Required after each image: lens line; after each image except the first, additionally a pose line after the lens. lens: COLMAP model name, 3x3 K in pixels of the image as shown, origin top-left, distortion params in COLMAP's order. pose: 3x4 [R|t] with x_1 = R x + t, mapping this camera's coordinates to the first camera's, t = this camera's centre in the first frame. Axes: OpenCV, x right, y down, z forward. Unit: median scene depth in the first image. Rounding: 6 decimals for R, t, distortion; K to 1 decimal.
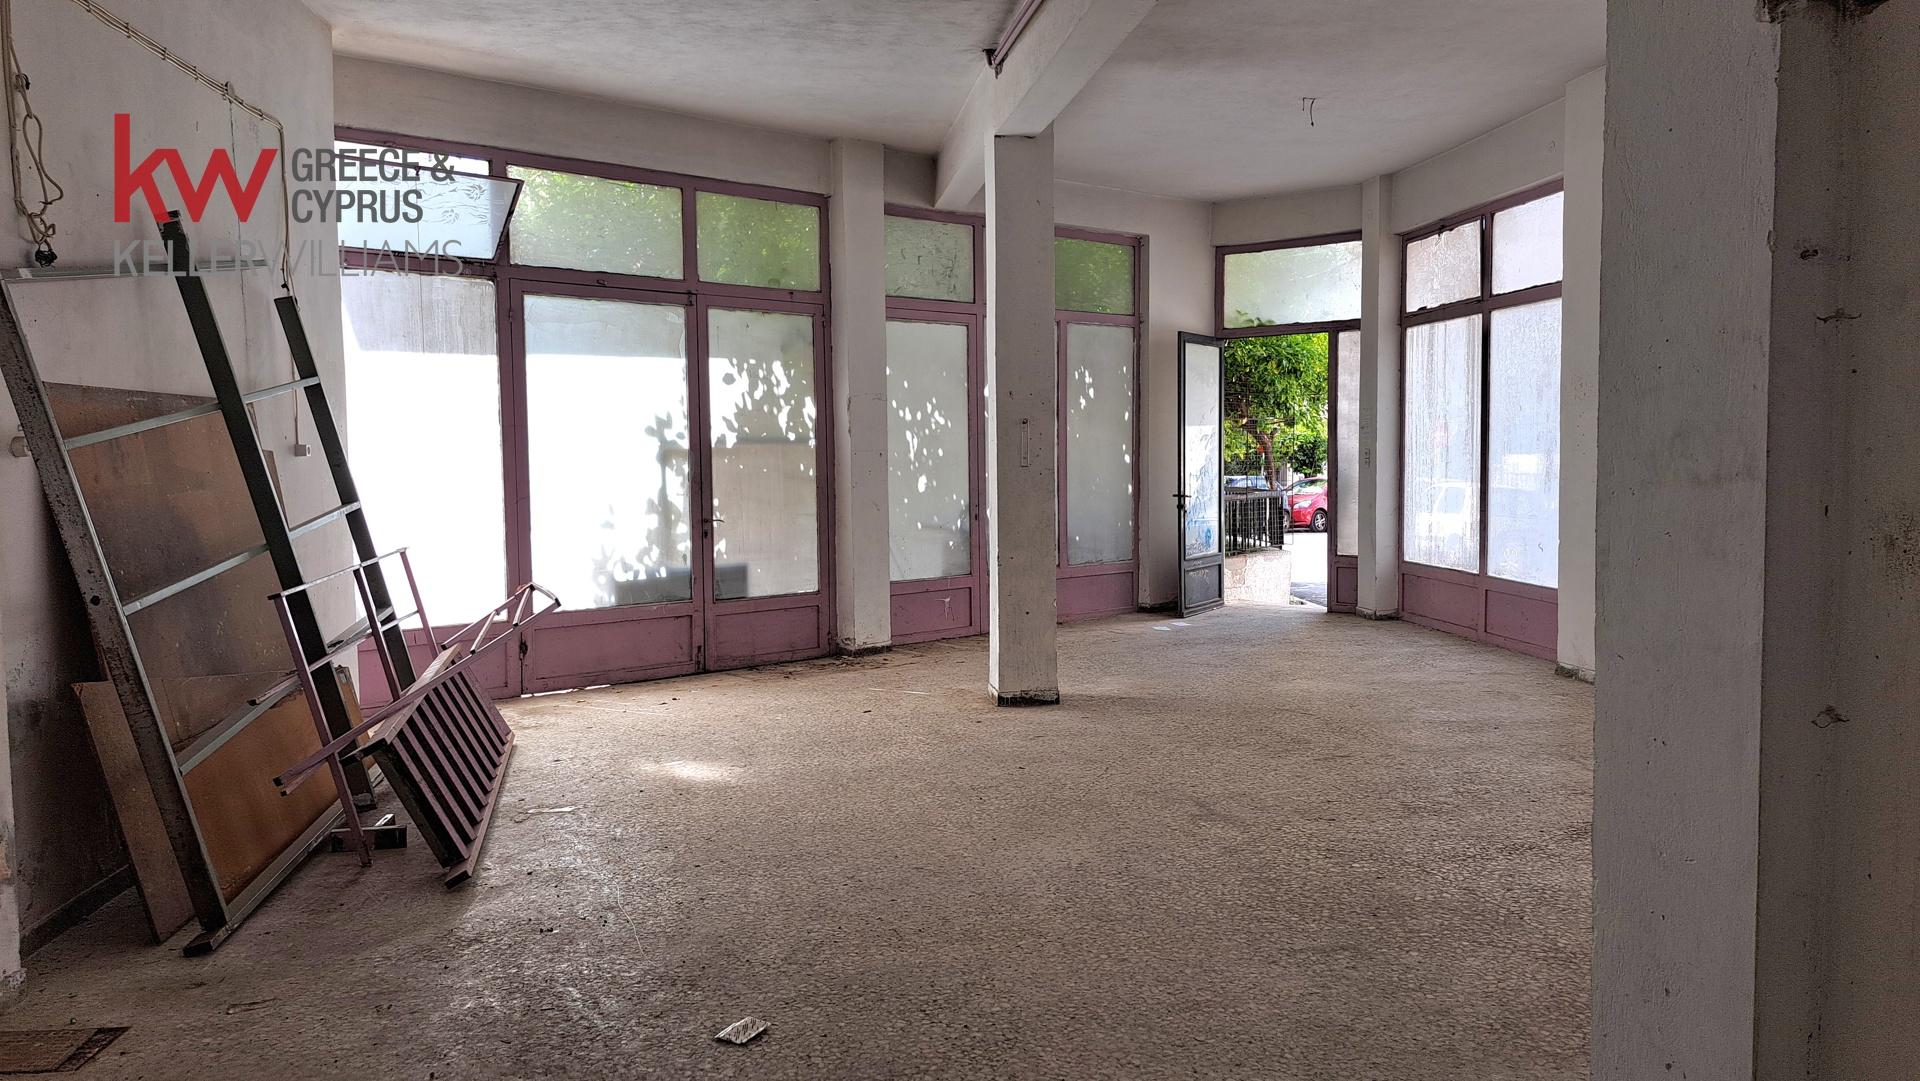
lens RADIAL K [[1365.7, 0, 987.9], [0, 1365.7, 544.2], [0, 0, 1]] dist [0.092480, -0.001238]
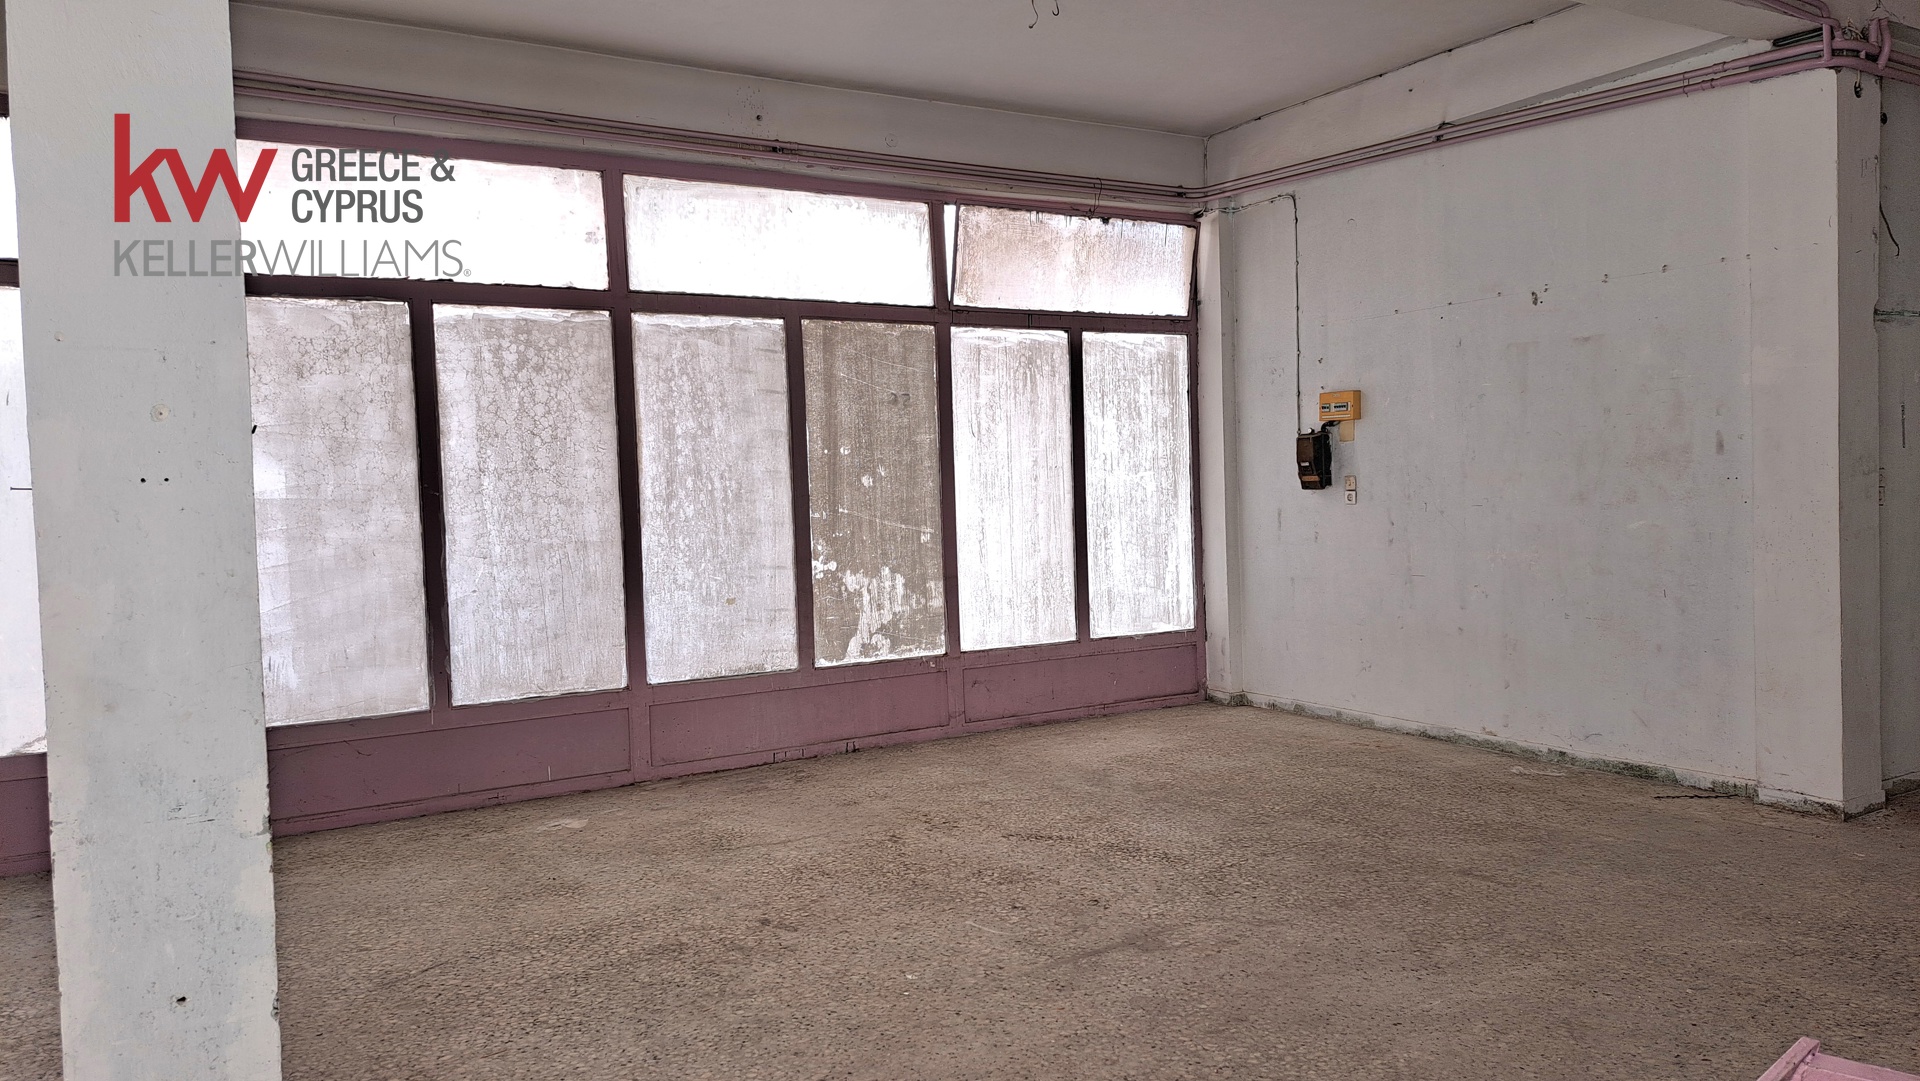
lens RADIAL K [[1364.6, 0, 989.5], [0, 1364.6, 536.6], [0, 0, 1]] dist [0.082034, -0.079165]
pose [[-0.375497, -0.008228, 0.926787, -0.311271], [0.100053, 0.993757, 0.049360, -0.049041], [-0.921407, 0.111263, -0.372329, 0.774008]]
